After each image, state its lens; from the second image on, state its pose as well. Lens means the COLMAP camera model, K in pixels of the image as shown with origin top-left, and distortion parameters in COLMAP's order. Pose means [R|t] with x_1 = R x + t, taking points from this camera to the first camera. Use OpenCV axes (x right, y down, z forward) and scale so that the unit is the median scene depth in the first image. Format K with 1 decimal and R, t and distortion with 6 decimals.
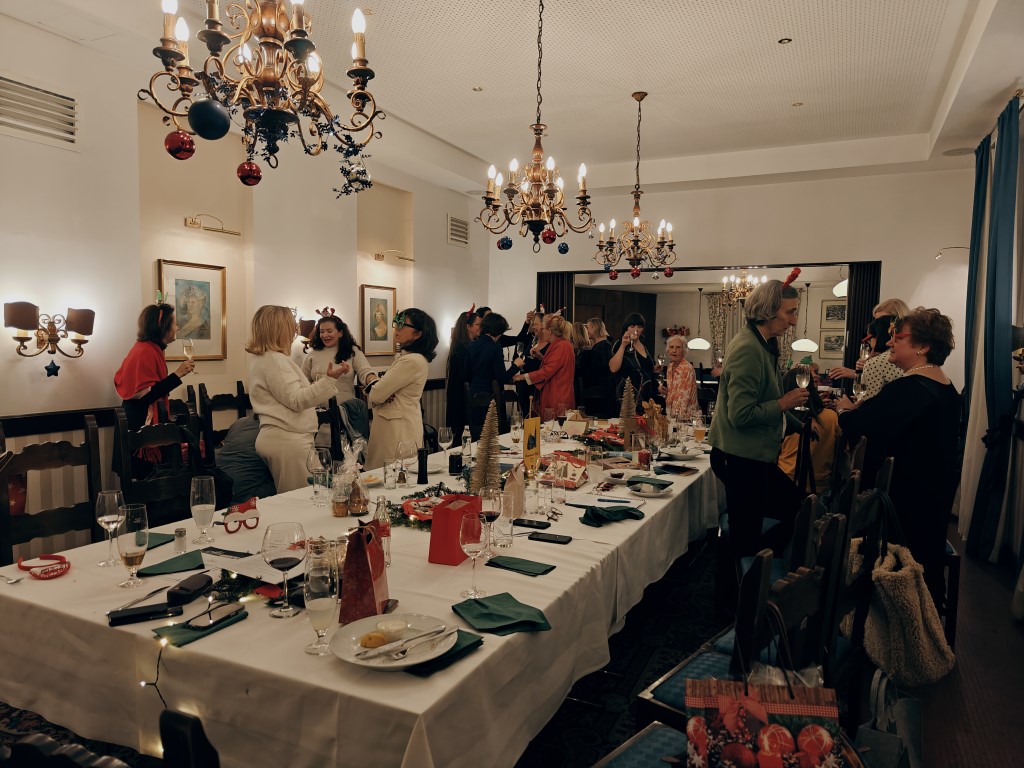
lens RADIAL K [[706.1, 0, 505.8], [0, 706.1, 390.9], [0, 0, 1]] dist [0.043234, -0.036279]
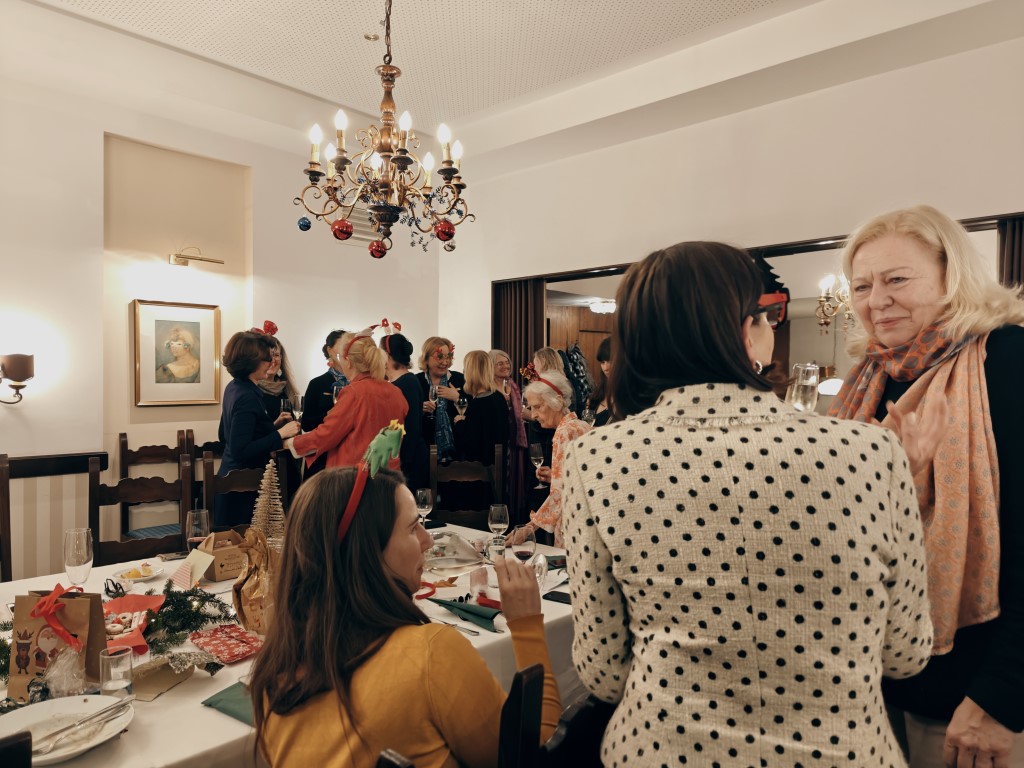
lens RADIAL K [[706.1, 0, 506.0], [0, 706.1, 379.0], [0, 0, 1]] dist [0.043234, -0.036279]
pose [[0.954233, -0.012078, -0.298820, 0.462586], [-0.012072, 0.996814, -0.078839, -0.038588], [0.298821, 0.078838, 0.951047, 0.665498]]
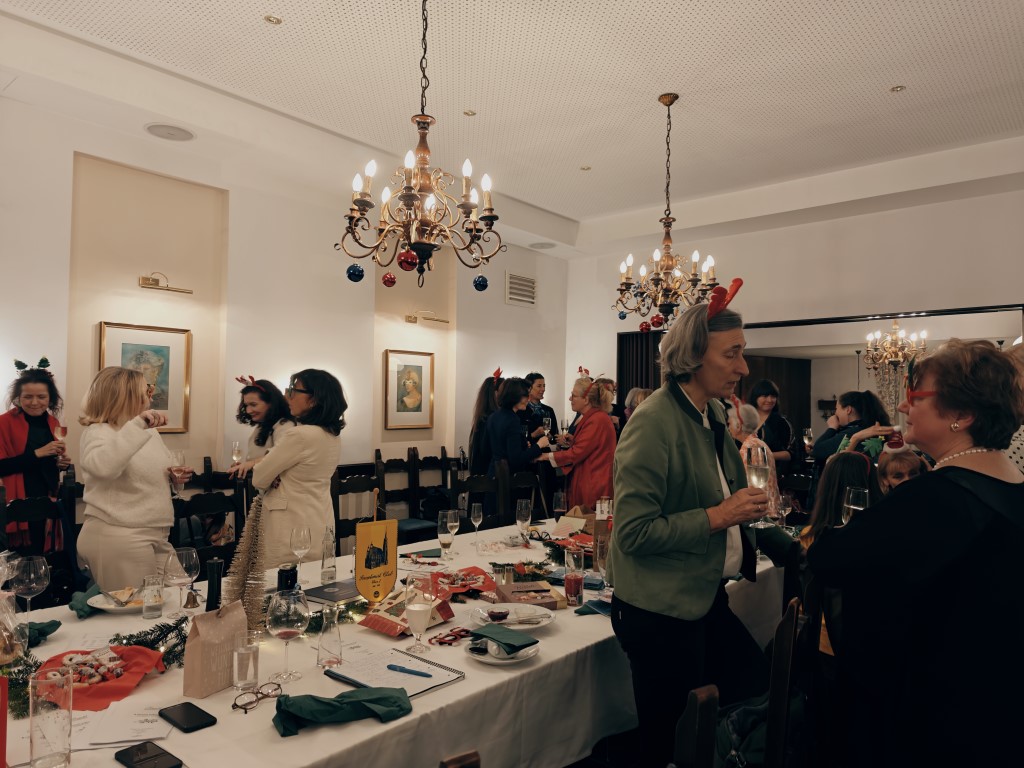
lens RADIAL K [[706.1, 0, 515.5], [0, 706.1, 396.5], [0, 0, 1]] dist [0.043234, -0.036279]
pose [[0.966479, -0.006255, -0.256669, 0.256057], [-0.018888, 0.995262, -0.095377, -0.013562], [0.256050, 0.097028, 0.961782, 0.269836]]
